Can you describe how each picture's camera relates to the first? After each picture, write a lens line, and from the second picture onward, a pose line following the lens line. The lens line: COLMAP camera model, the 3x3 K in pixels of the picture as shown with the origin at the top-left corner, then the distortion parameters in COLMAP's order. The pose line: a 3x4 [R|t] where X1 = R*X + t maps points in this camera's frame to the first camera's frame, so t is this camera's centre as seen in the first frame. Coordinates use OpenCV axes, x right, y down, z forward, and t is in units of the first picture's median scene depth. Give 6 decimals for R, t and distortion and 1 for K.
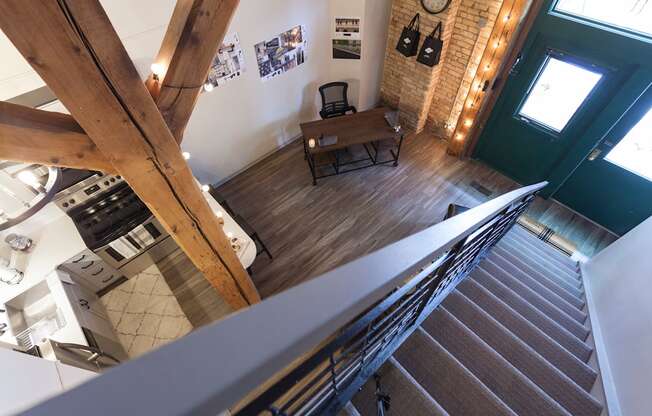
lens RADIAL K [[310.0, 0, 327.7], [0, 310.0, 208.4], [0, 0, 1]] dist [0.000835, 0.000660]
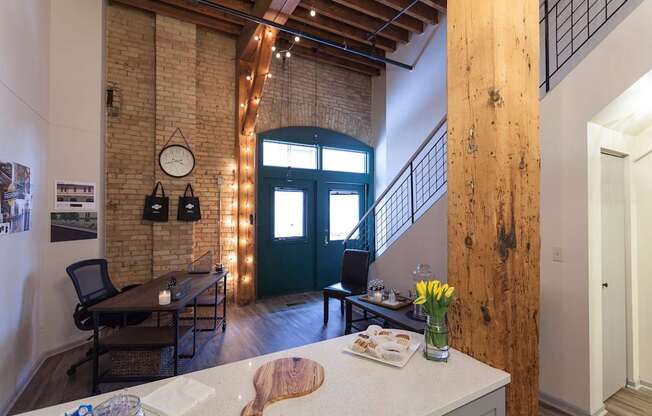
lens RADIAL K [[310.0, 0, 327.1], [0, 310.0, 206.9], [0, 0, 1]] dist [0.000835, 0.000660]
pose [[0.214861, 0.048524, 0.975438, -0.512920], [0.781801, 0.590052, -0.201561, 0.032183], [-0.585340, 0.805906, 0.088843, 0.615941]]
